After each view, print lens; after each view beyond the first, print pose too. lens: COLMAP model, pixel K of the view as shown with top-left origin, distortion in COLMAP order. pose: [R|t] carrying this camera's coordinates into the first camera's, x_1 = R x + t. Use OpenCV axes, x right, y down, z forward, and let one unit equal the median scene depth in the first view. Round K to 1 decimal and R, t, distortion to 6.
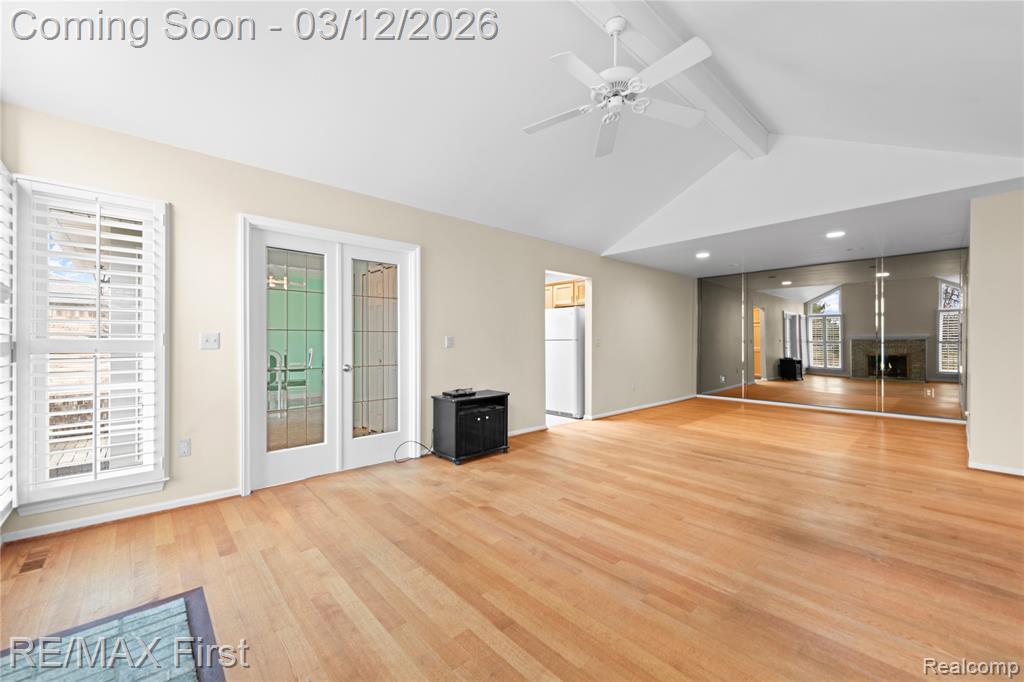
lens RADIAL K [[408.4, 0, 504.1], [0, 408.4, 337.1], [0, 0, 1]] dist [0.016774, -0.004254]
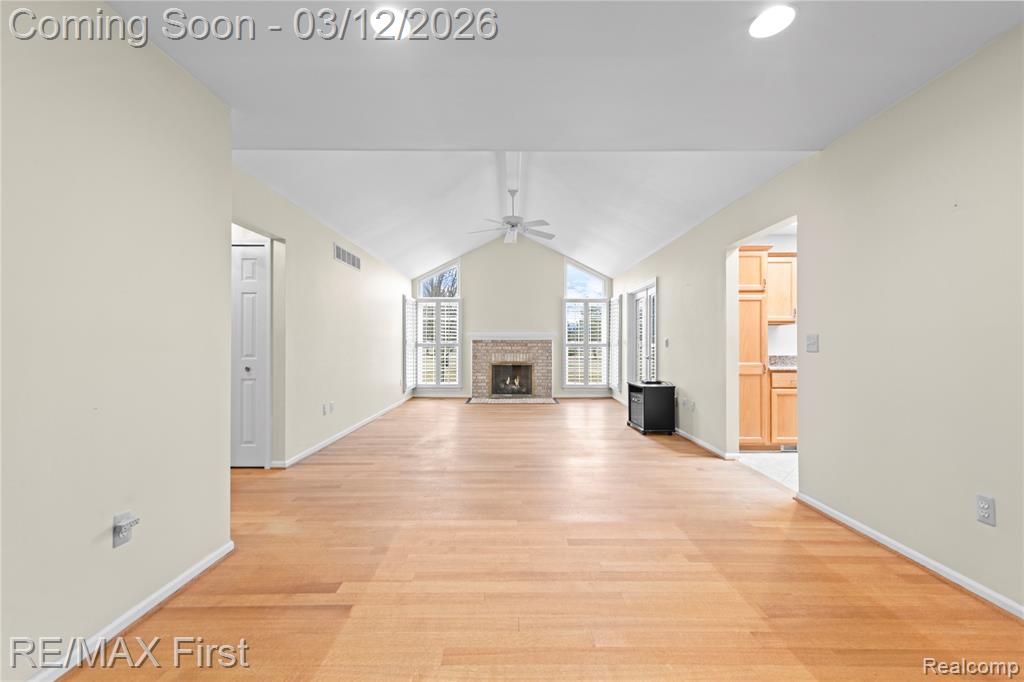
lens RADIAL K [[408.4, 0, 513.0], [0, 408.4, 340.6], [0, 0, 1]] dist [0.016774, -0.004254]
pose [[0.649586, 0.017445, 0.760088, 1.228689], [-0.019526, 0.999790, -0.006260, 0.027610], [-0.760037, -0.010775, 0.649790, 1.649063]]
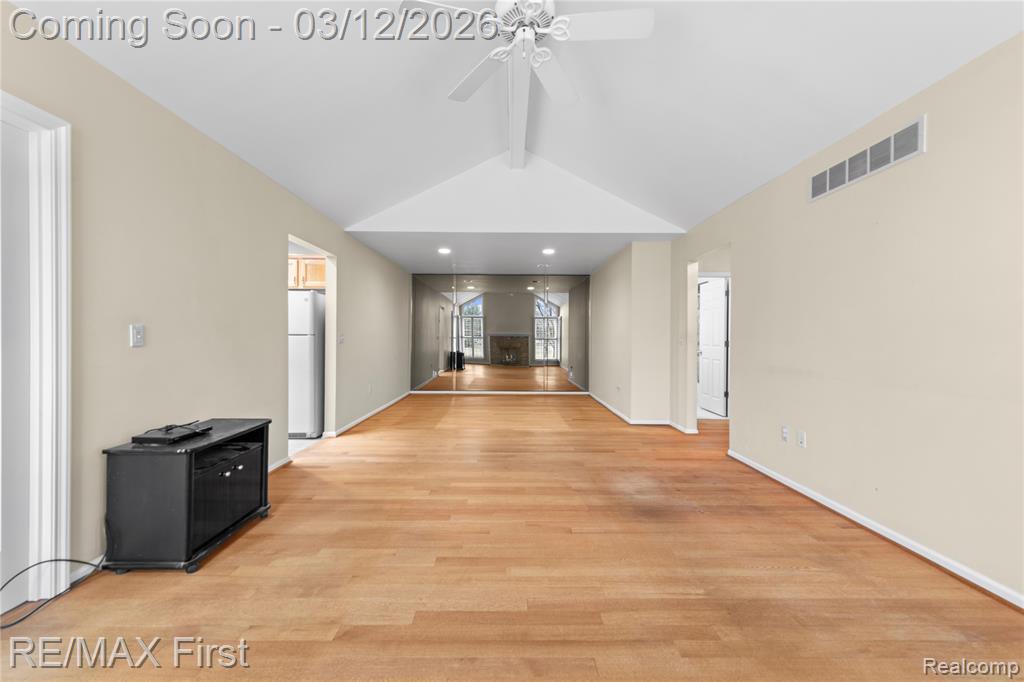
lens RADIAL K [[408.4, 0, 503.9], [0, 408.4, 336.9], [0, 0, 1]] dist [0.016774, -0.004254]
pose [[0.658011, 0.004859, 0.752993, -0.268967], [-0.013105, 0.999902, 0.005000, 0.004221], [-0.752895, -0.013158, 0.658010, 0.382744]]
